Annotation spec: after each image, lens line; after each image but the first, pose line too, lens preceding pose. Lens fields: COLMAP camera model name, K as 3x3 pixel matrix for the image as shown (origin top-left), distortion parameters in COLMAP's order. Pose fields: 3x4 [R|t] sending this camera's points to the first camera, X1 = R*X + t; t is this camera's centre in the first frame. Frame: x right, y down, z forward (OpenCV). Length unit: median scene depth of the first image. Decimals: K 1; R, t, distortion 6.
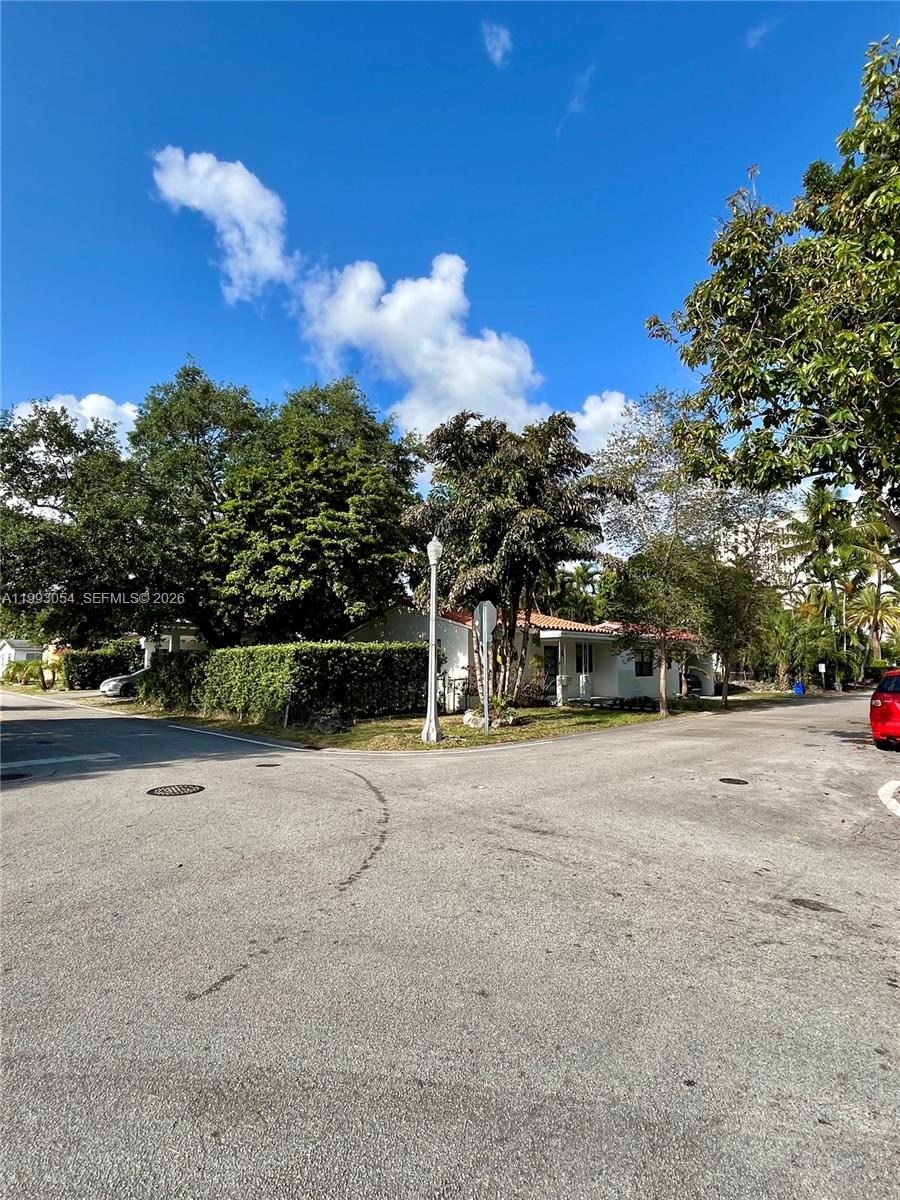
lens RADIAL K [[594.0, 0, 451.0], [0, 594.0, 598.5], [0, 0, 1]] dist [0.000092, 0.000000]
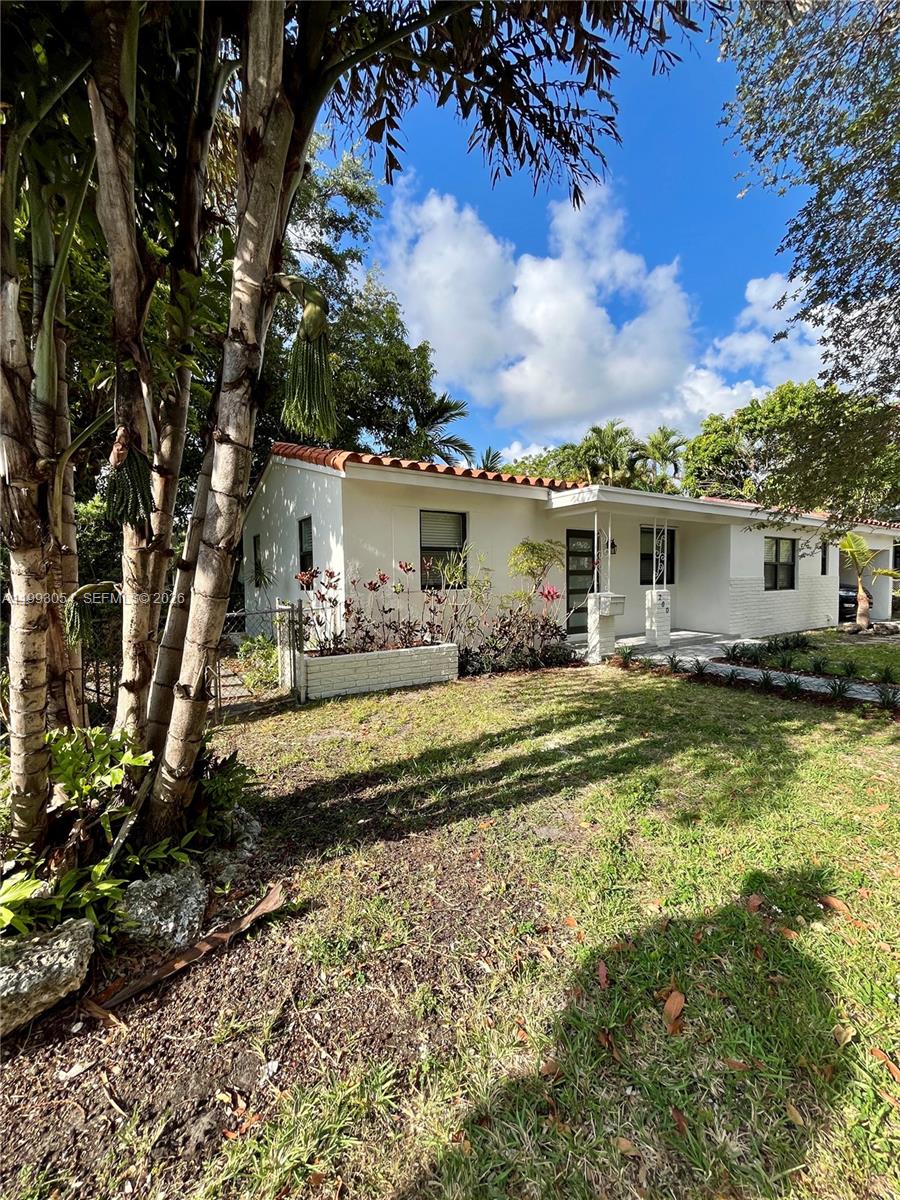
lens RADIAL K [[486.0, 0, 446.8], [0, 486.0, 595.4], [0, 0, 1]] dist [-0.000156, 0.000193]
pose [[0.980831, -0.006273, -0.194758, 0.130742], [0.035204, 0.988740, 0.145444, 0.067976], [0.191653, -0.149512, 0.970008, 0.568307]]
